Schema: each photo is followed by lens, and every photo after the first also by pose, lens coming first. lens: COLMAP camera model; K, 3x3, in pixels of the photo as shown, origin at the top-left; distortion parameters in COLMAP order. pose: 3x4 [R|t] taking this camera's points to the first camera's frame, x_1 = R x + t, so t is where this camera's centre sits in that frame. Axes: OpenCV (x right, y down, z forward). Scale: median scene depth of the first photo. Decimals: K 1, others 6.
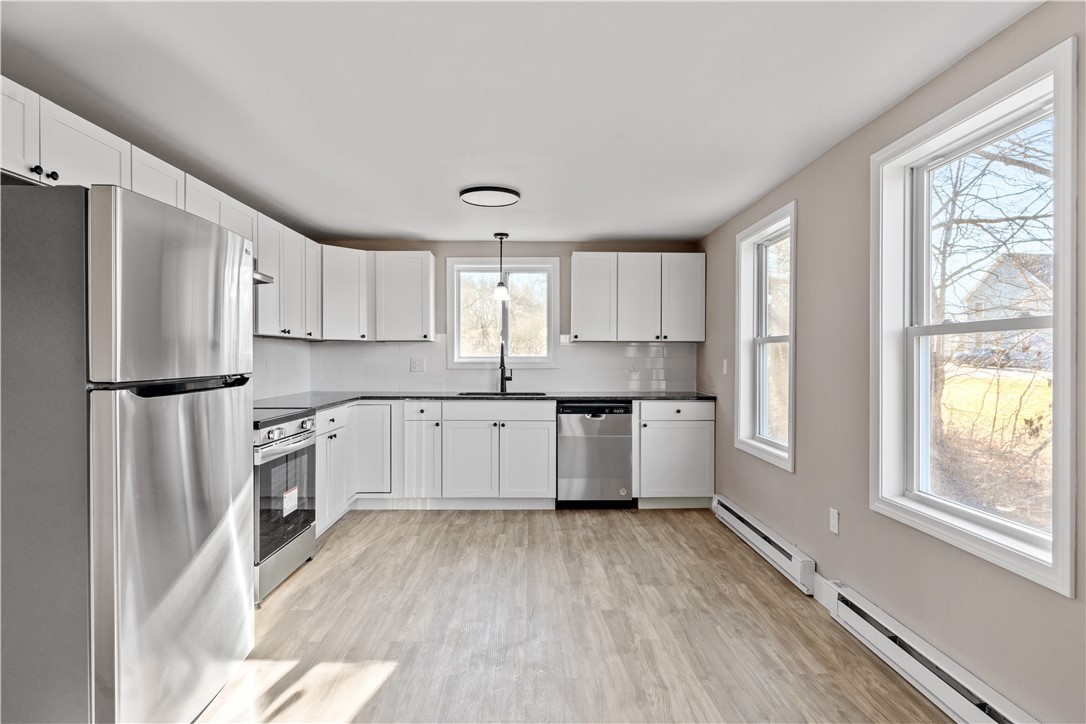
lens RADIAL K [[591.4, 0, 543.0], [0, 591.4, 362.0], [0, 0, 1]] dist [-0.004844, 0.000397]
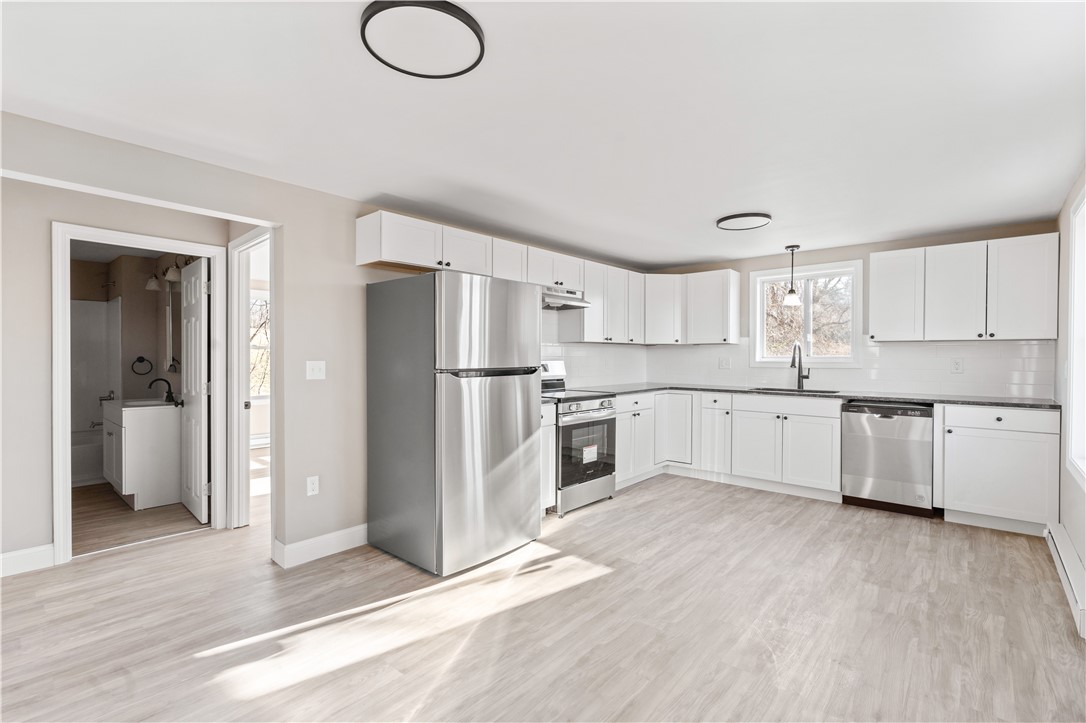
lens RADIAL K [[497.0, 0, 543.0], [0, 497.0, 361.5], [0, 0, 1]] dist [-0.003814, 0.000418]
pose [[0.736508, 0.007241, -0.676390, 0.232521], [-0.006996, 0.999971, 0.003088, 0.000250], [0.676392, 0.002458, 0.736537, -0.000828]]
